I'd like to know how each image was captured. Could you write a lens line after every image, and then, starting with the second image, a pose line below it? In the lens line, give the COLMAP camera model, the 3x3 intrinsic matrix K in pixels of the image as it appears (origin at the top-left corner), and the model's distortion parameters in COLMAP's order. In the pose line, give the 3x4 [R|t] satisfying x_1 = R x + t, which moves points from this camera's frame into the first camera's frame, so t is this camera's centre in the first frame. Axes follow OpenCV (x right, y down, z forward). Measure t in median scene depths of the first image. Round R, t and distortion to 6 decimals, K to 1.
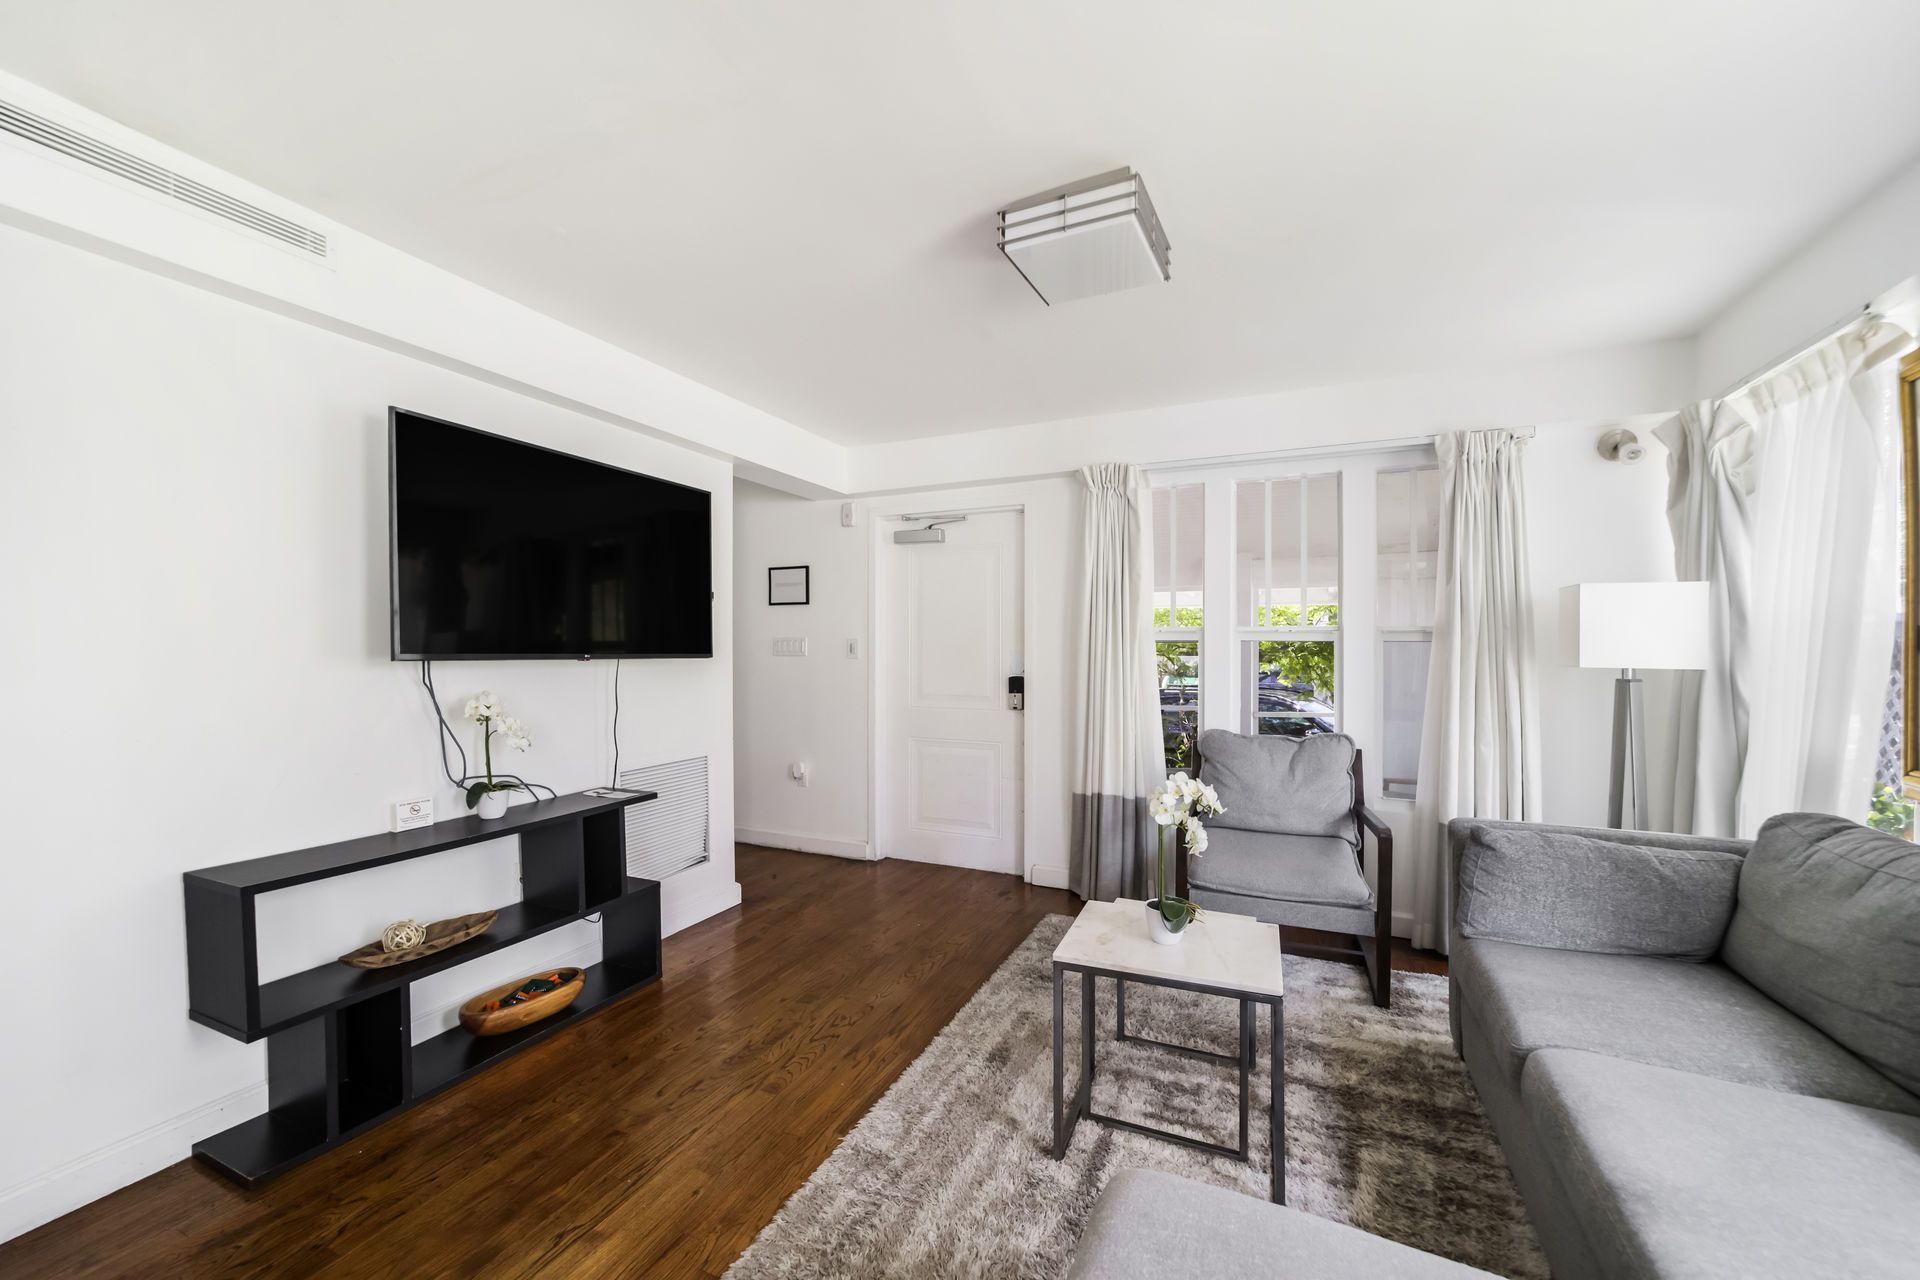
lens RADIAL K [[747.9, 0, 951.0], [0, 747.9, 638.3], [0, 0, 1]] dist [-0.006491, 0.001537]
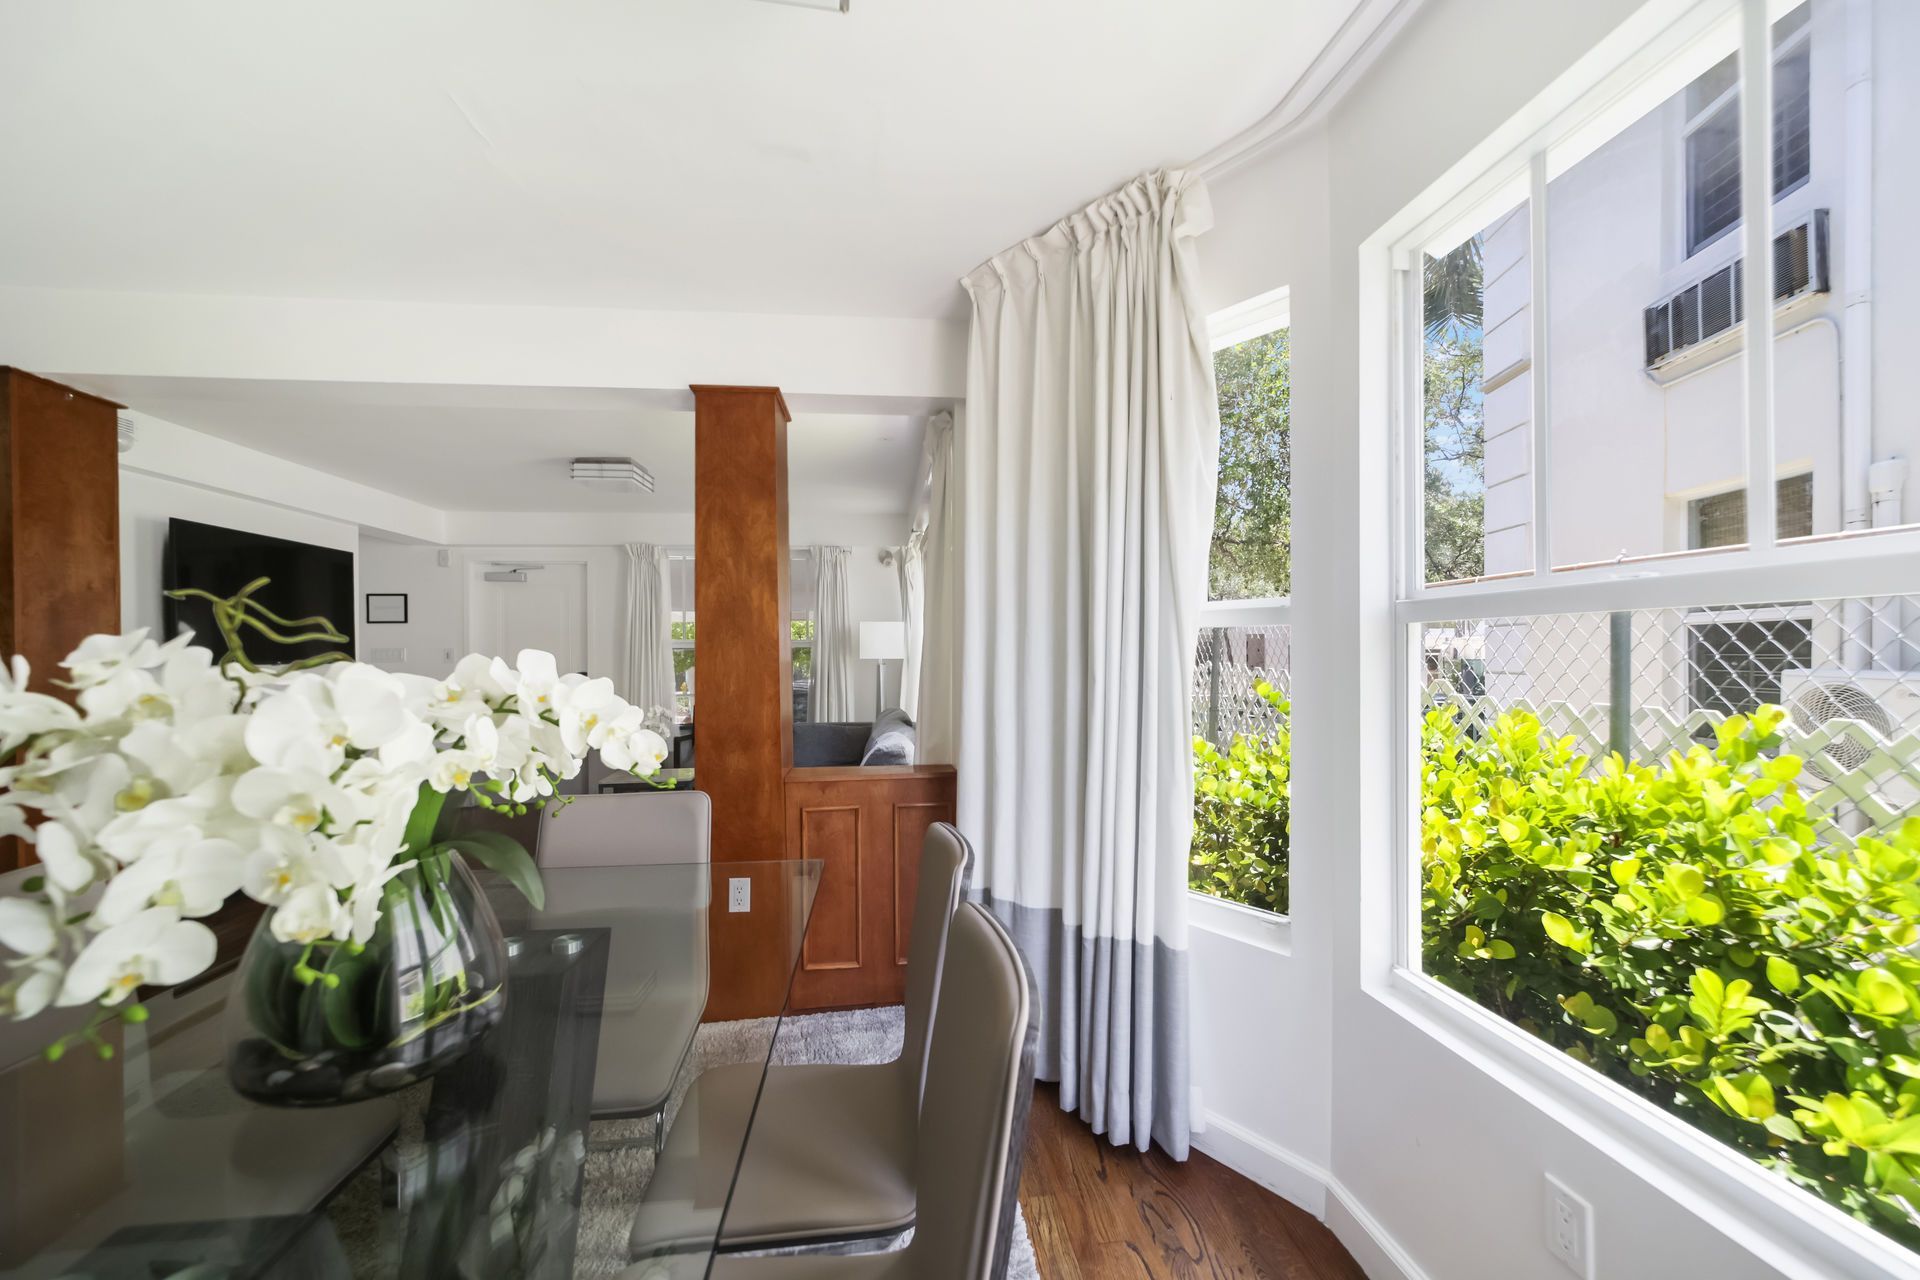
lens RADIAL K [[747.9, 0, 962.5], [0, 747.9, 636.1], [0, 0, 1]] dist [-0.006491, 0.001537]
pose [[0.849387, -0.002274, 0.527766, -0.085555], [0.006227, 0.999964, -0.005715, -0.014551], [-0.527734, 0.008140, 0.849371, -1.078071]]
